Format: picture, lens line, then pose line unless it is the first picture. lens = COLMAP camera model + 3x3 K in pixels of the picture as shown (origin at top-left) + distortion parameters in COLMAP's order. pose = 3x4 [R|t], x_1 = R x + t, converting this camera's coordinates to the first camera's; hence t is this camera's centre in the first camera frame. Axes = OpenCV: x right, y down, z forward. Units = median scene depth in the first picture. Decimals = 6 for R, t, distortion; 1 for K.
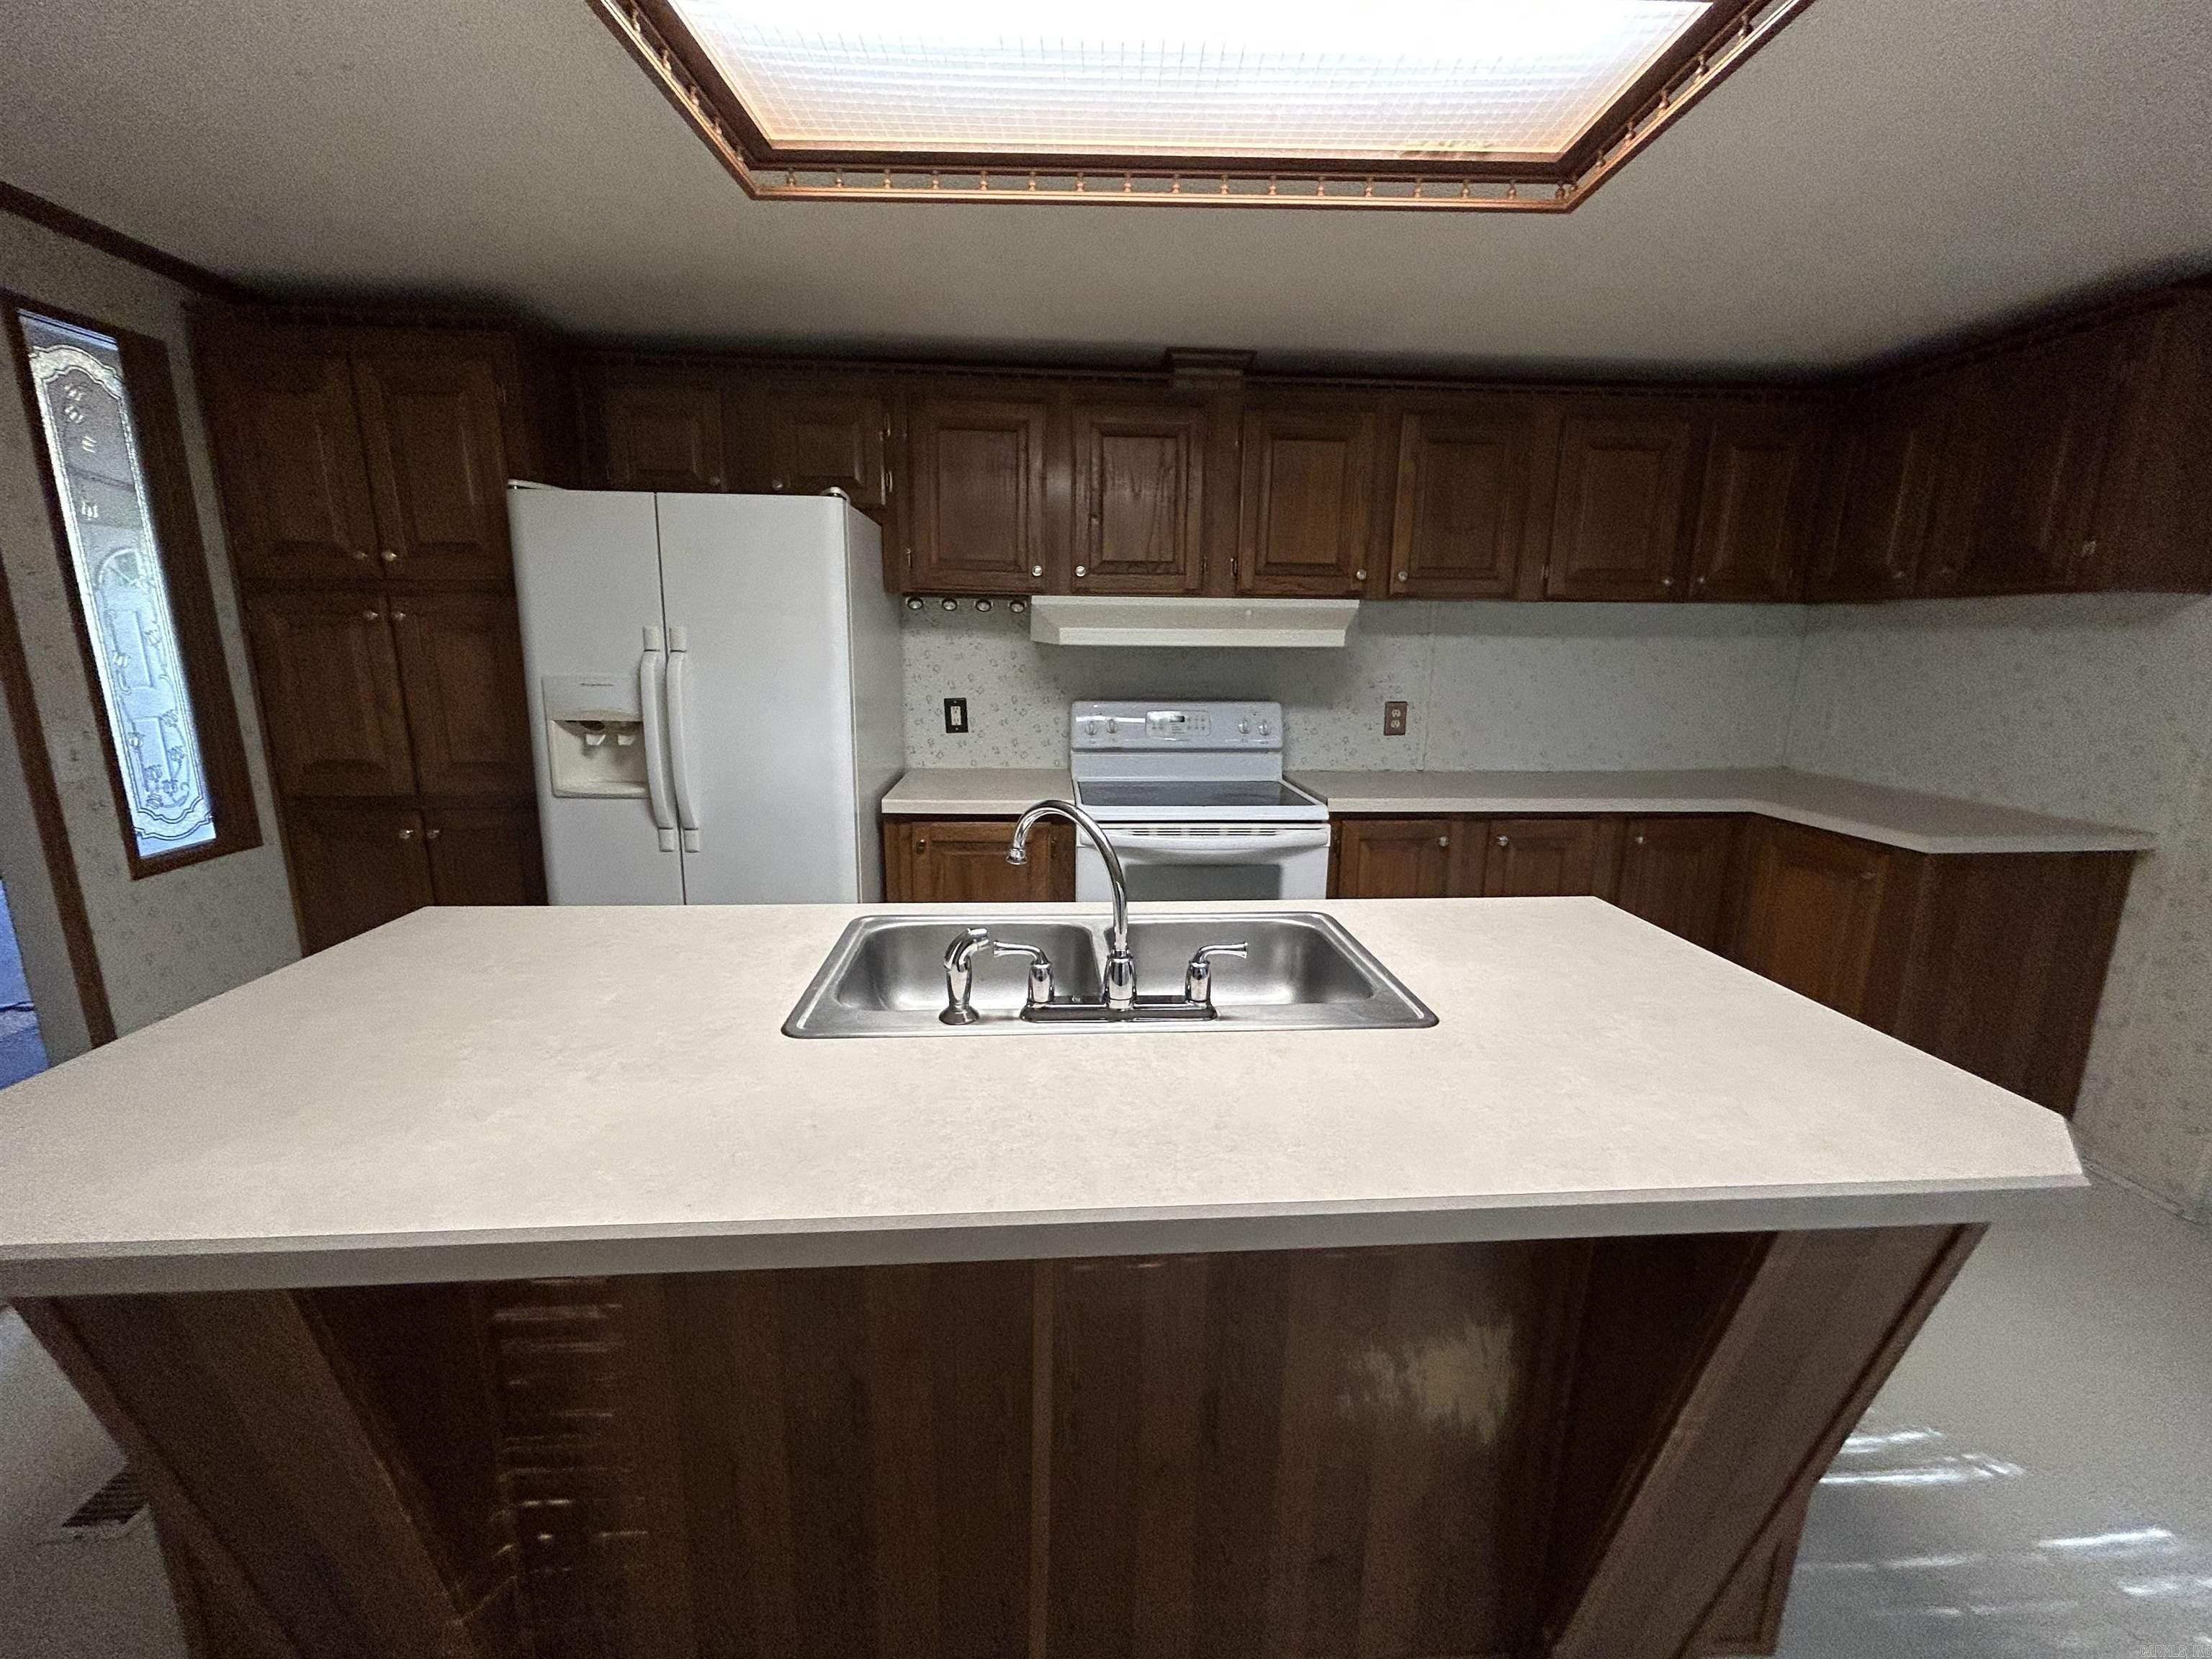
lens RADIAL K [[886.6, 0, 1100.8], [0, 886.6, 832.6], [0, 0, 1]] dist [-0.001343, 0.000302]
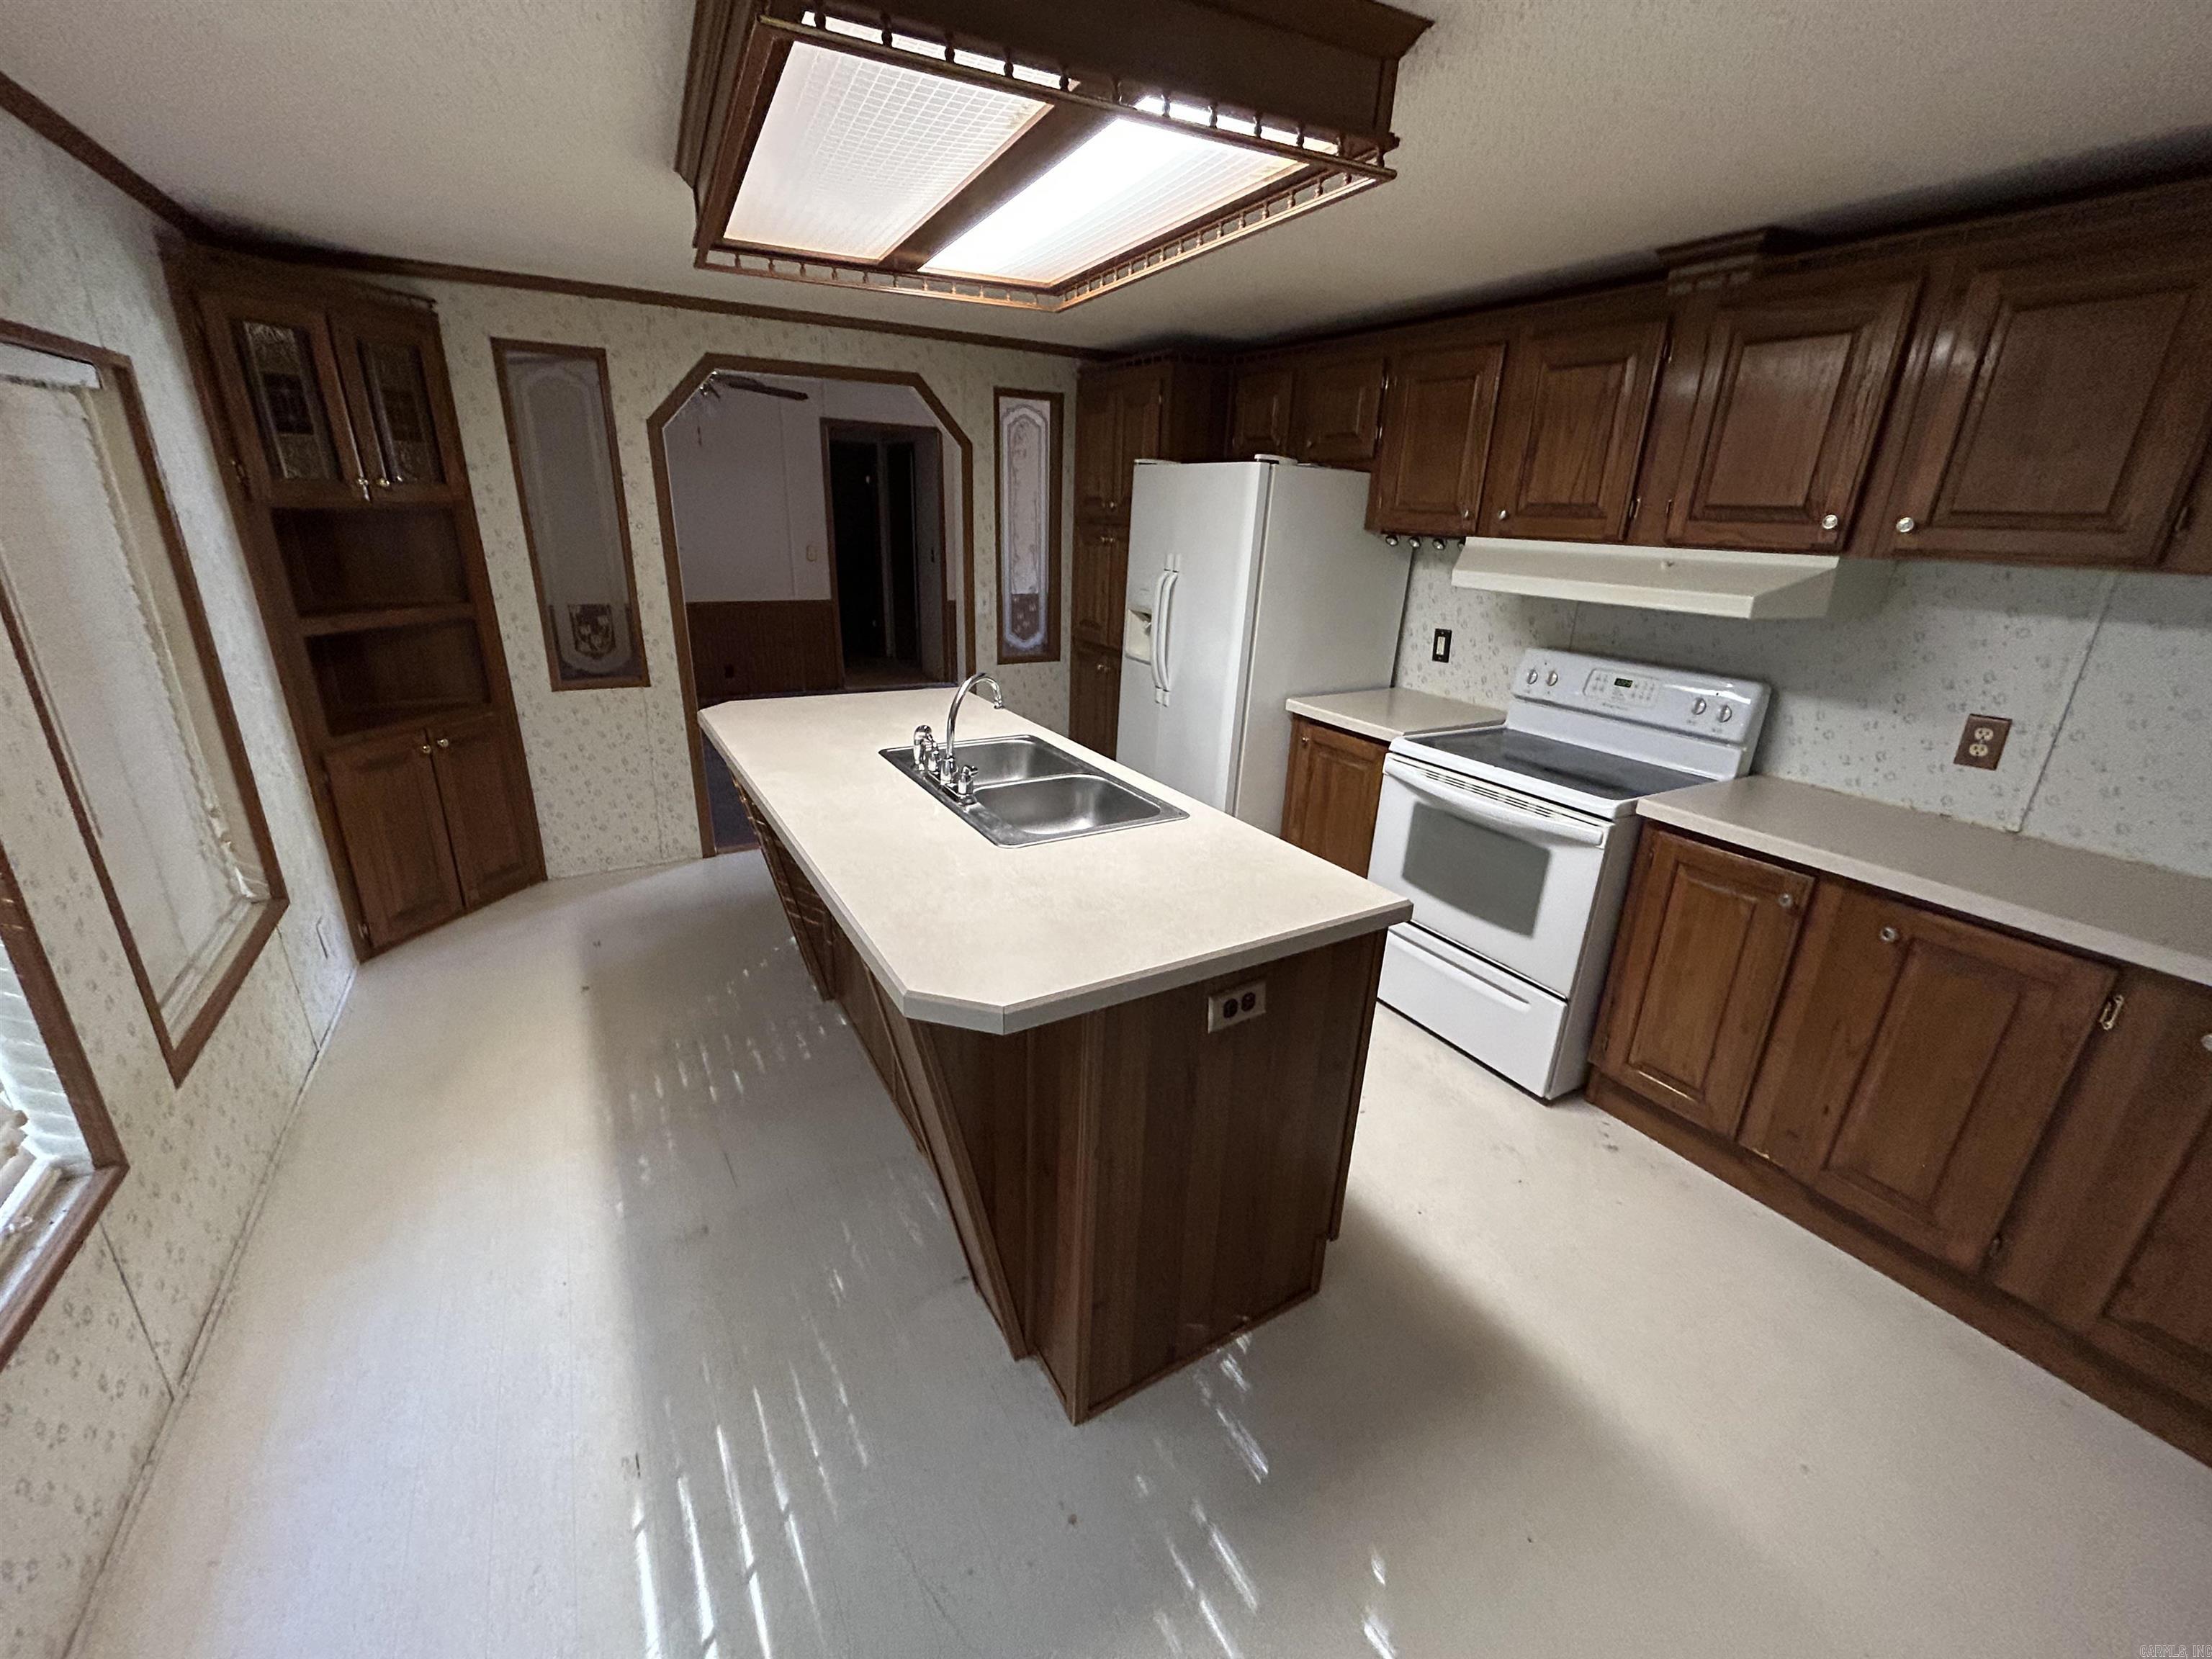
lens RADIAL K [[886.6, 0, 1094.4], [0, 886.6, 824.3], [0, 0, 1]] dist [-0.001343, 0.000302]
pose [[0.446895, 0.303850, -0.841404, 0.706314], [-0.222491, 0.948748, 0.224443, -0.084560], [0.866477, 0.086902, 0.491594, 0.143147]]
